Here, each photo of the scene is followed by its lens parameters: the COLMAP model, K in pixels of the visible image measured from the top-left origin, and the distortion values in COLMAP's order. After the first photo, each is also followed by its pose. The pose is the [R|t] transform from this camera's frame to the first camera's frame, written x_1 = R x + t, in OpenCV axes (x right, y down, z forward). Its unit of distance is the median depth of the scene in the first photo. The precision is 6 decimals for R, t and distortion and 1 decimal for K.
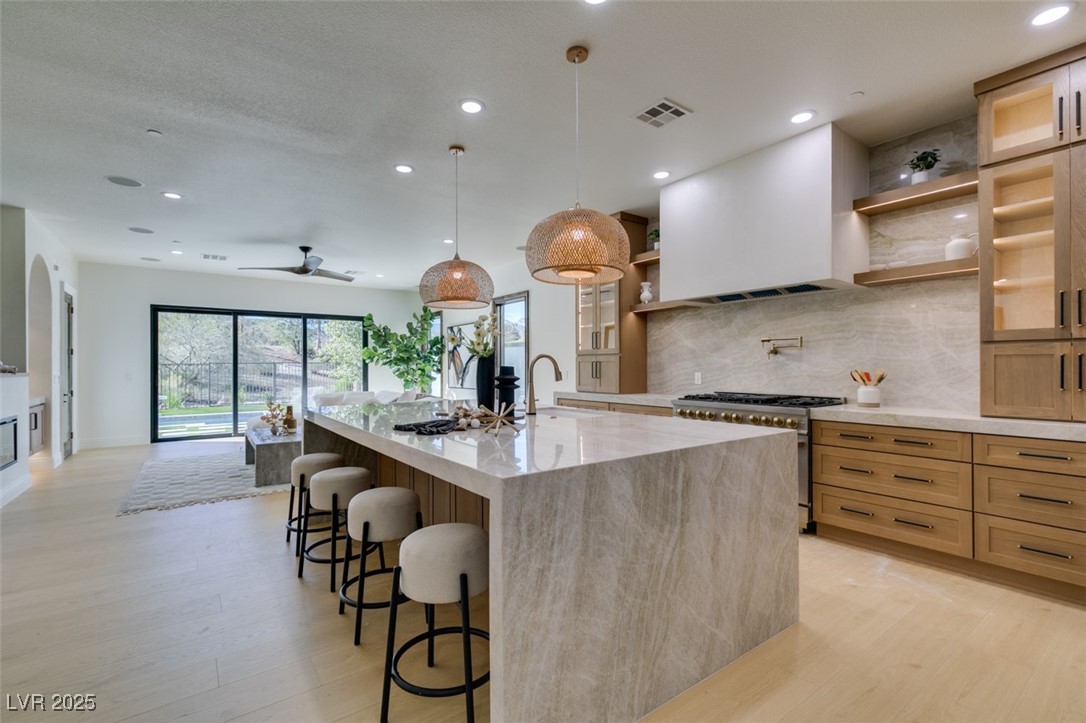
lens RADIAL K [[484.6, 0, 539.7], [0, 484.6, 366.8], [0, 0, 1]] dist [0.002786, 0.000071]
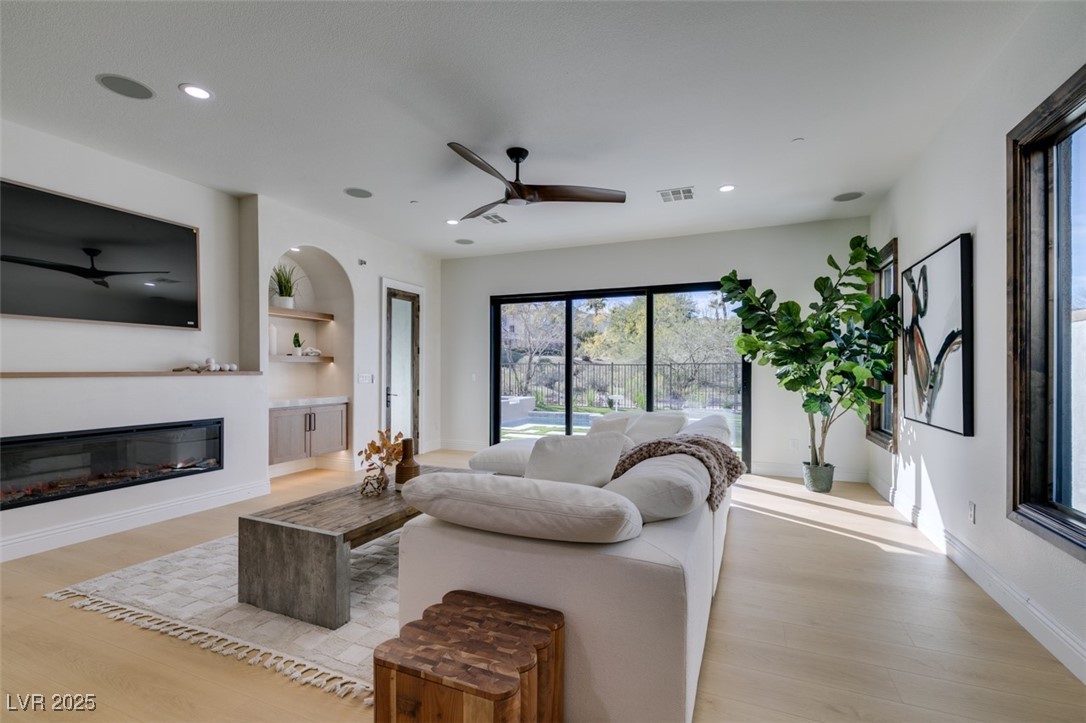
lens RADIAL K [[482.1, 0, 543.2], [0, 482.1, 367.6], [0, 0, 1]] dist [0.002161, -0.000398]
pose [[0.514461, 0.002888, -0.857509, 0.012363], [-0.004822, 0.999988, 0.000475, 0.002010], [0.857500, 0.003890, 0.514469, 0.960913]]
